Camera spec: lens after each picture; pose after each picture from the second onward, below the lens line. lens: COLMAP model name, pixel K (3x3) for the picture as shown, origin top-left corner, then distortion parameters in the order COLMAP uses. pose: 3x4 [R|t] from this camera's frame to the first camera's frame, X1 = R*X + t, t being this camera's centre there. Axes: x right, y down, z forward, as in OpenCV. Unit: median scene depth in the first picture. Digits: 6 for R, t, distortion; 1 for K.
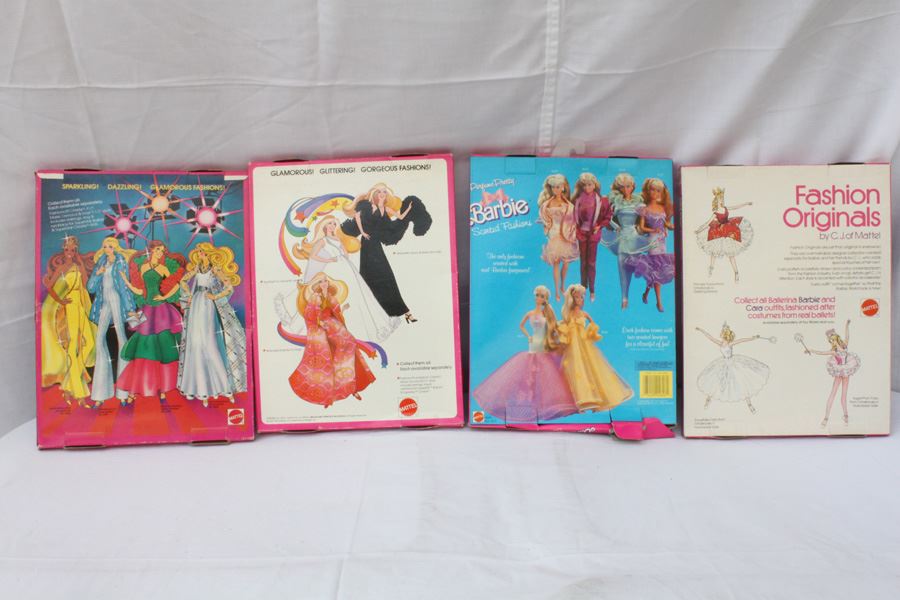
lens RADIAL K [[882.7, 0, 454.0], [0, 882.7, 302.1], [0, 0, 1]] dist [0.034343, 0.000000]
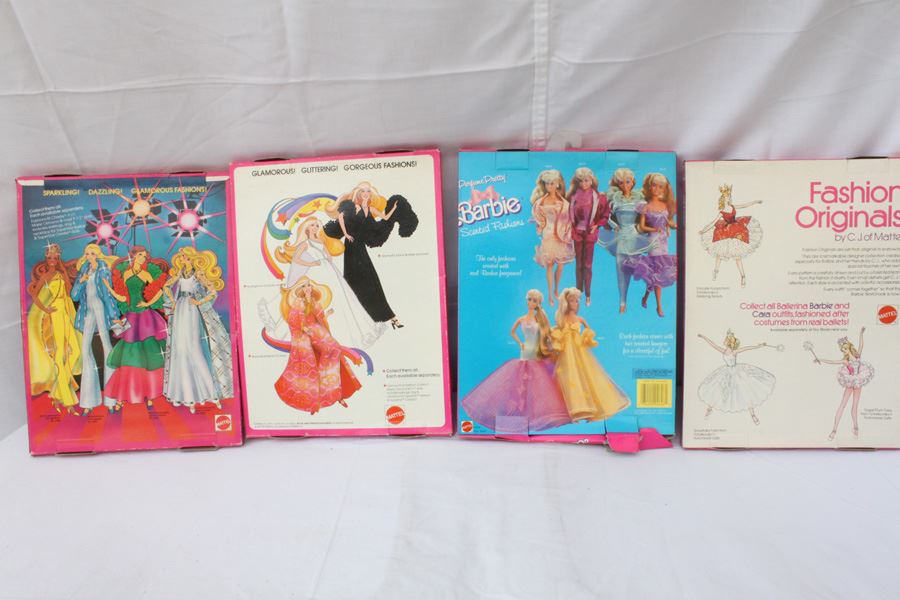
lens RADIAL K [[744.3, 0, 445.7], [0, 744.3, 300.8], [0, 0, 1]] dist [-0.049142, 0.055275]
pose [[0.997556, -0.001363, -0.069853, 0.061107], [0.007318, 0.996348, 0.085075, -0.075678], [0.069482, -0.085378, 0.993923, 0.202832]]
